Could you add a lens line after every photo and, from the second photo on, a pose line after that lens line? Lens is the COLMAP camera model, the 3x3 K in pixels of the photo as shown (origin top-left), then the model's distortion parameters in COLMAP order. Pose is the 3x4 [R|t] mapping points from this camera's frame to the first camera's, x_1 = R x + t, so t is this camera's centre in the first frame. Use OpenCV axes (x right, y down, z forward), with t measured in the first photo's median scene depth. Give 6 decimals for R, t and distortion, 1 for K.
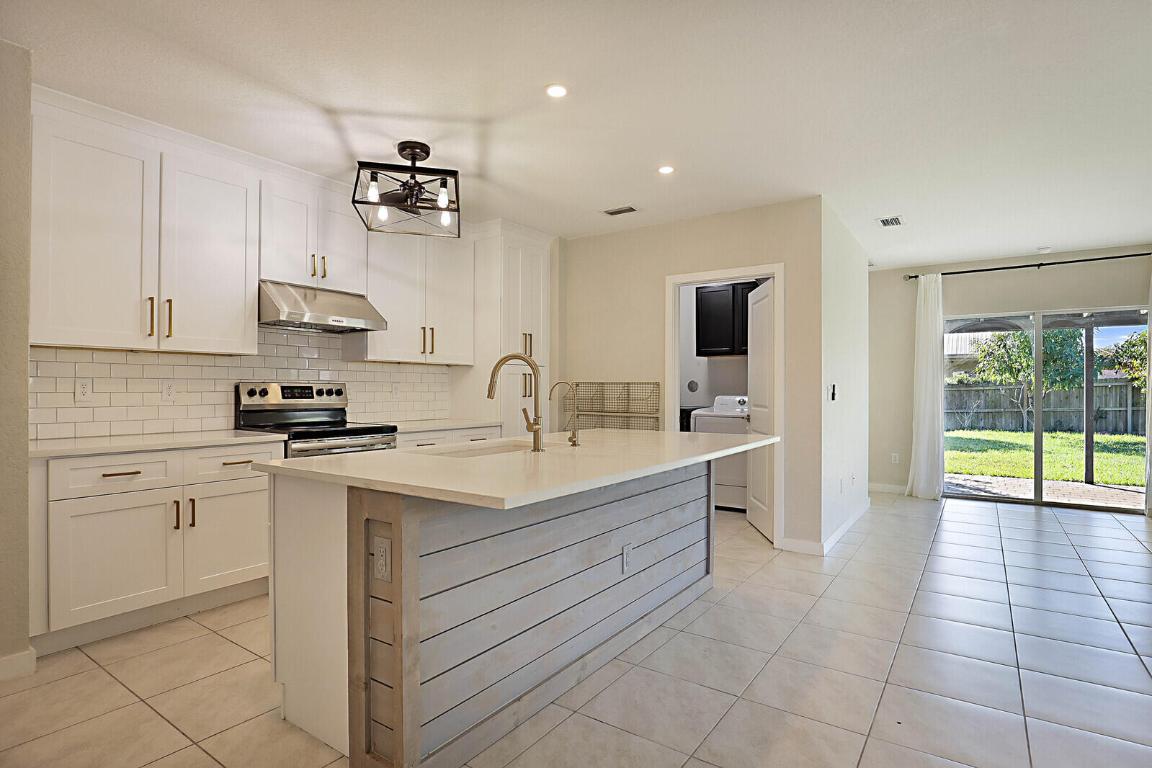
lens RADIAL K [[589.8, 0, 574.9], [0, 589.8, 389.1], [0, 0, 1]] dist [-0.019724, -0.000094]
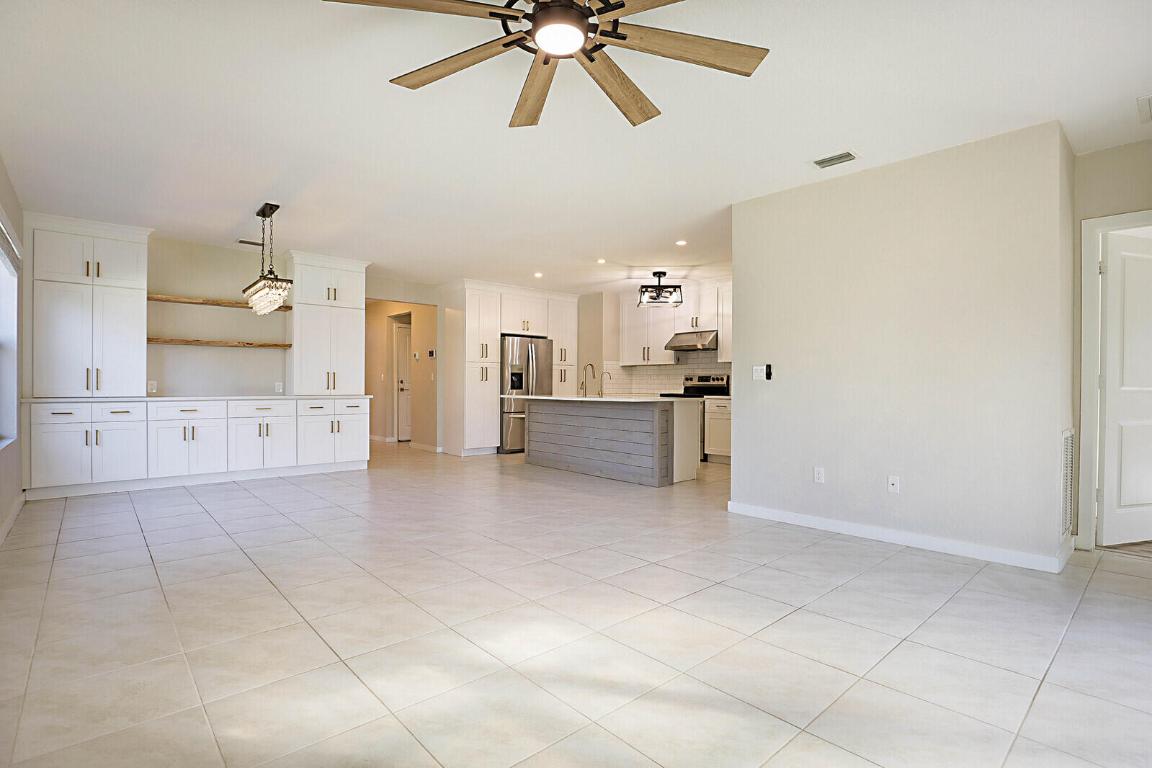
lens RADIAL K [[556.6, 0, 573.9], [0, 556.6, 387.2], [0, 0, 1]] dist [-0.026814, 0.003598]
pose [[-0.230340, -0.001822, -0.973109, 1.655374], [-0.006881, 0.999976, -0.000243, 0.039727], [0.973086, 0.006640, -0.230347, 0.999326]]
